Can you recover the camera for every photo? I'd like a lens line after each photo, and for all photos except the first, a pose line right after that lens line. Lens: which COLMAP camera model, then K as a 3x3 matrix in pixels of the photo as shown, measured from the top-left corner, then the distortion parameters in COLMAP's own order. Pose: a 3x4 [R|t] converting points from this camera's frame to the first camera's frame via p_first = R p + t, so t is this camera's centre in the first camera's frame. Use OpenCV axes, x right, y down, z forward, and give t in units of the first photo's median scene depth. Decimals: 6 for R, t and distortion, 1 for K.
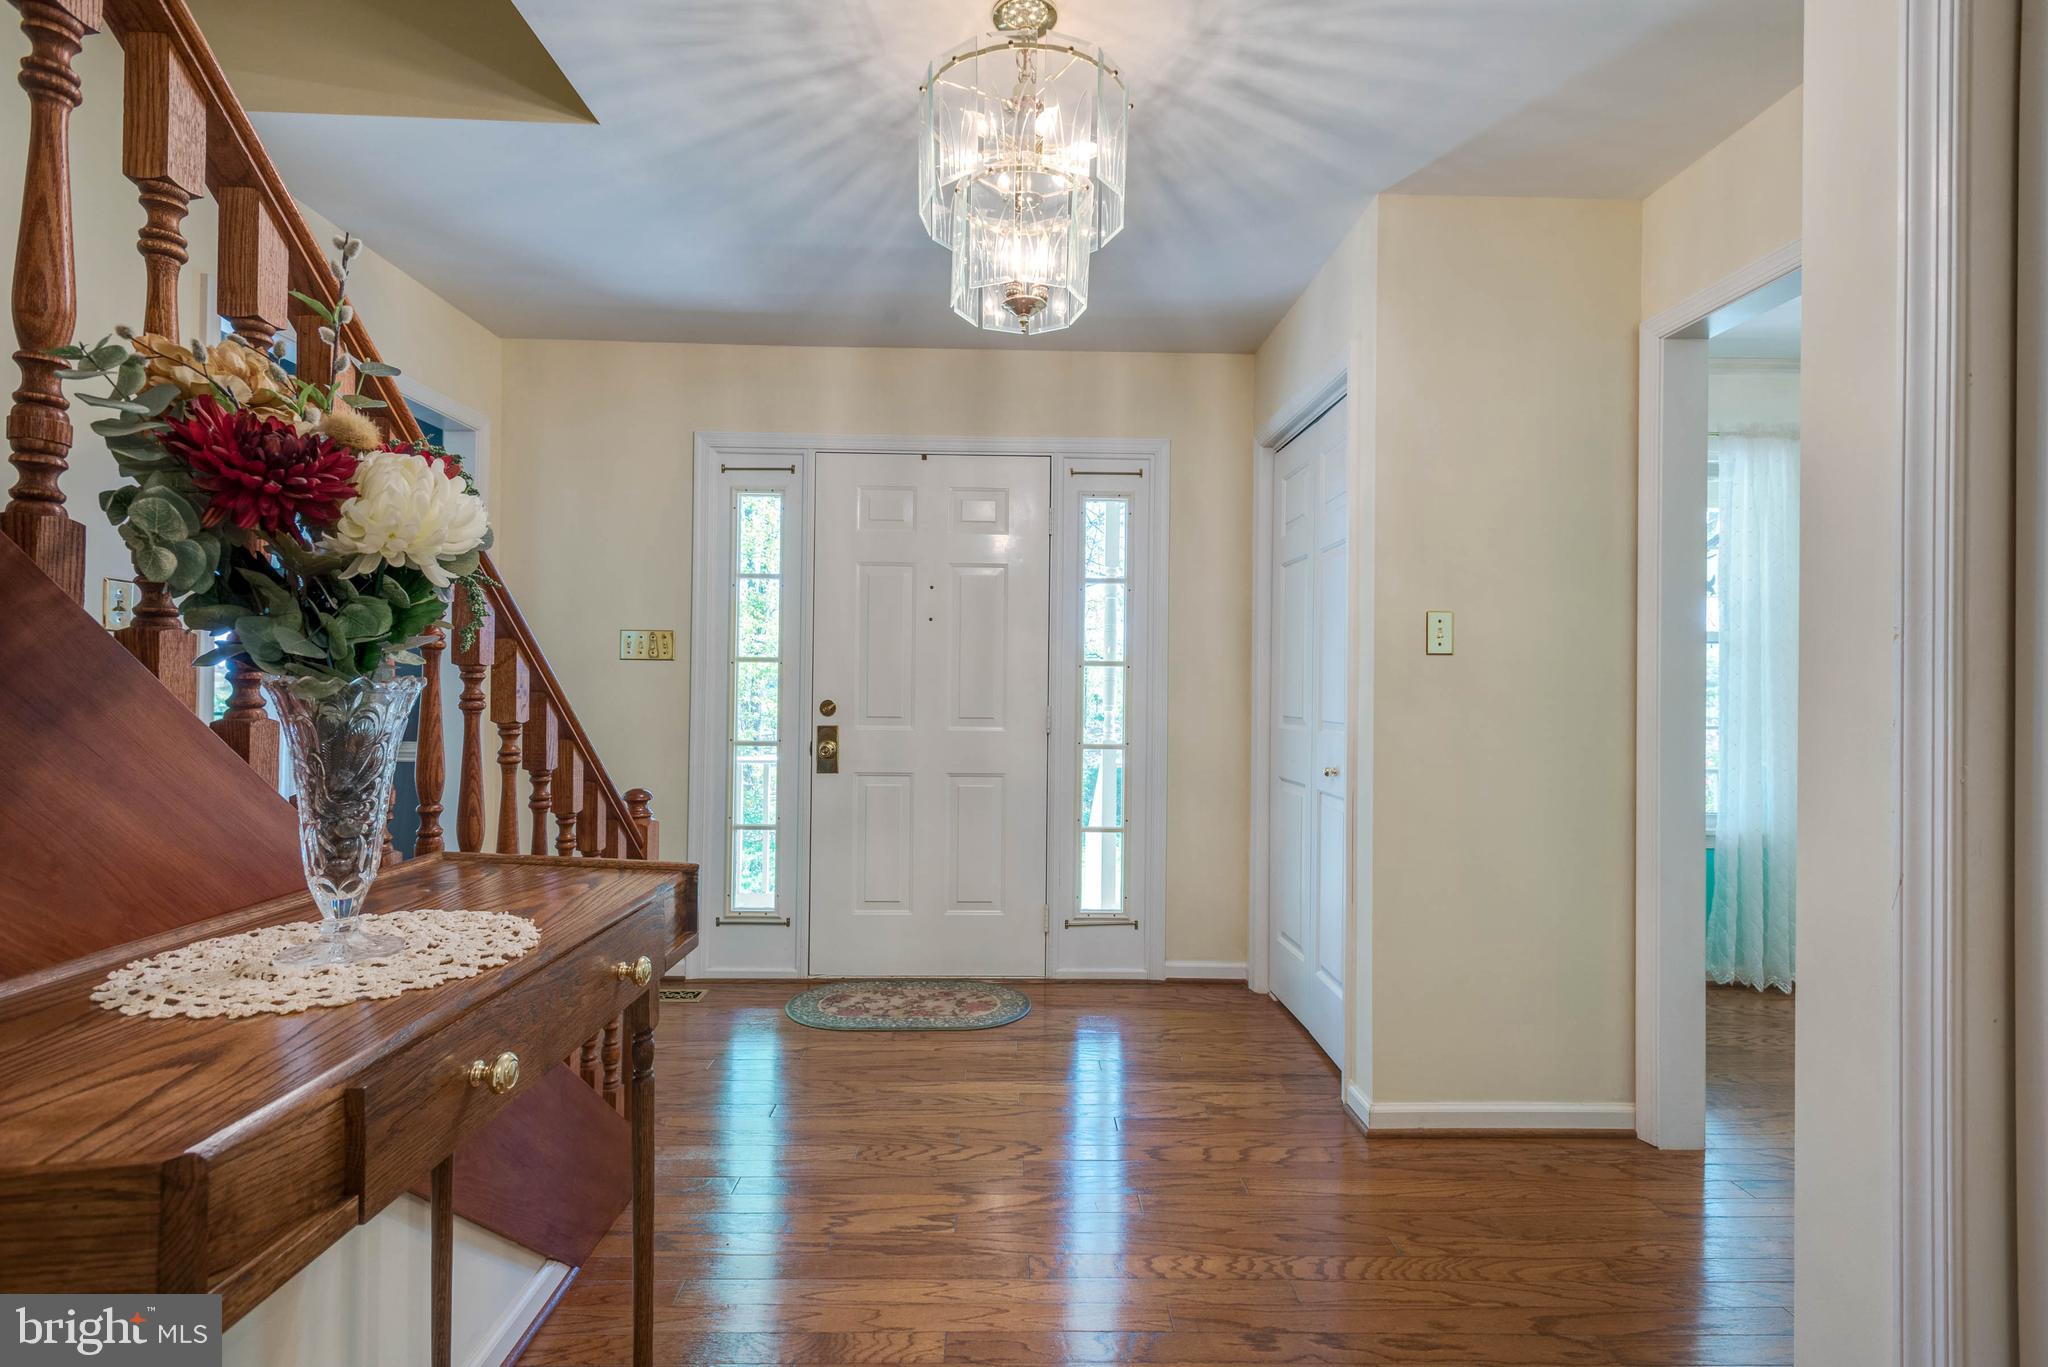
lens RADIAL K [[968.3, 0, 1016.1], [0, 968.3, 690.0], [0, 0, 1]] dist [0.010996, -0.001456]
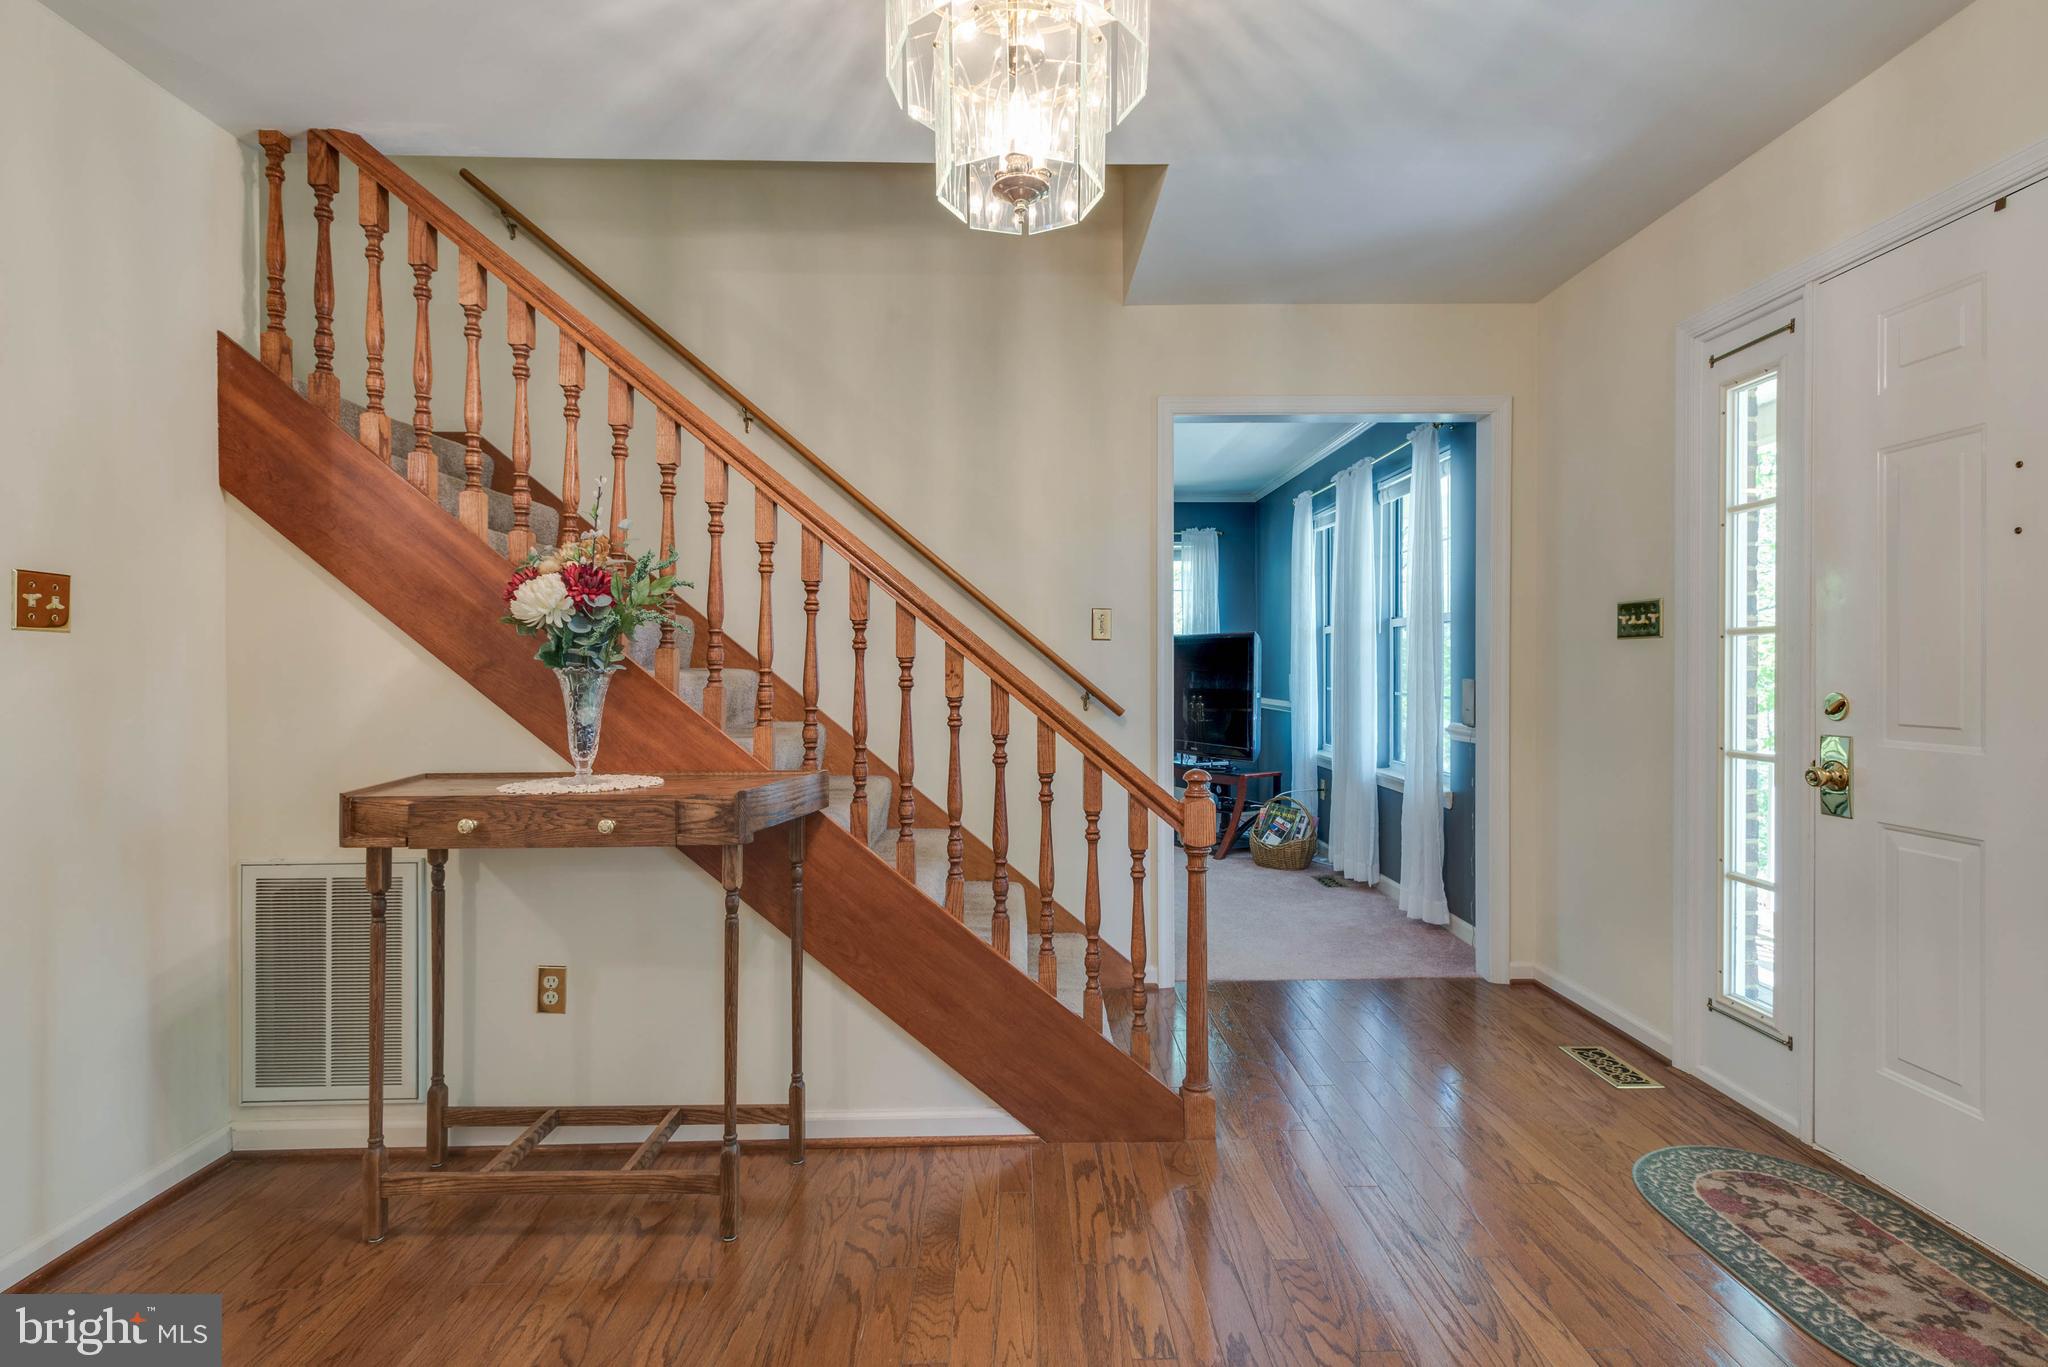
lens RADIAL K [[968.3, 0, 1015.5], [0, 968.3, 670.8], [0, 0, 1]] dist [0.010996, -0.001456]
pose [[-0.011648, -0.005881, -0.999915, 0.430107], [0.004629, 0.999972, -0.005936, -0.002138], [0.999921, -0.004698, -0.011621, 0.529355]]
